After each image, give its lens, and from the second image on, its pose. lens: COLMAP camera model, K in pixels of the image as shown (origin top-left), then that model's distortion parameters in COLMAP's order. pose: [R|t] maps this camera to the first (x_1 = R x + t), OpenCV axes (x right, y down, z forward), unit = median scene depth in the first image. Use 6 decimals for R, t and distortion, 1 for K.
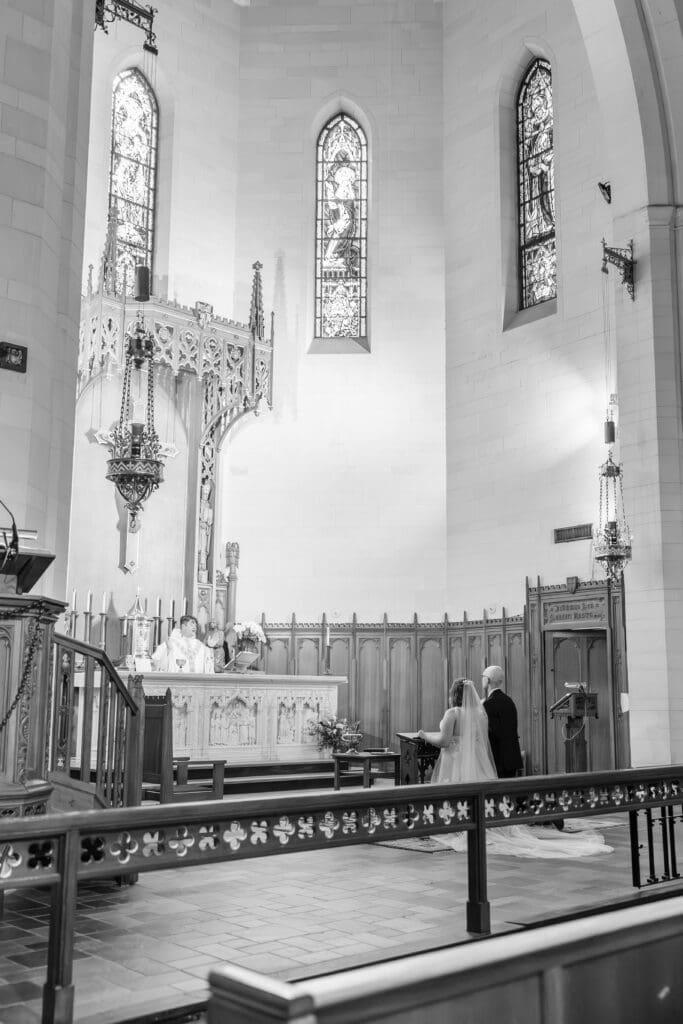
lens RADIAL K [[1001.5, 0, 392.6], [0, 1001.5, 546.5], [0, 0, 1]] dist [0.006929, -0.001059]
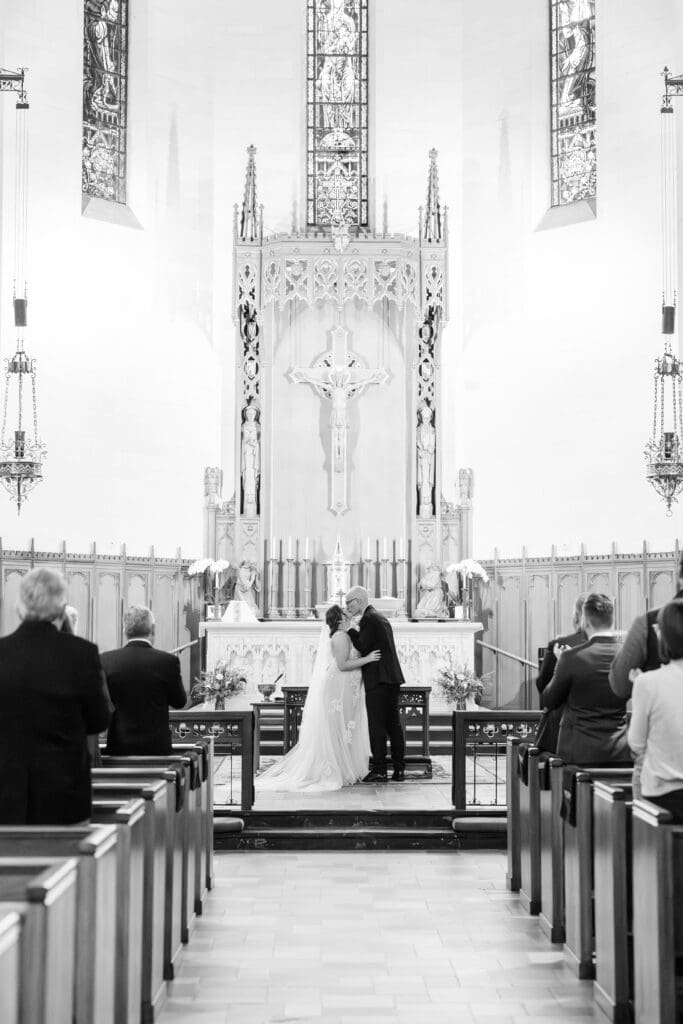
lens RADIAL K [[1569.7, 0, 352.2], [0, 1569.7, 542.8], [0, 0, 1]] dist [-0.000730, 0.027048]
pose [[0.747353, -0.041008, -0.663161, 0.675063], [0.103210, 0.993143, 0.054899, -0.025171], [0.656362, -0.109474, 0.746461, -0.097627]]
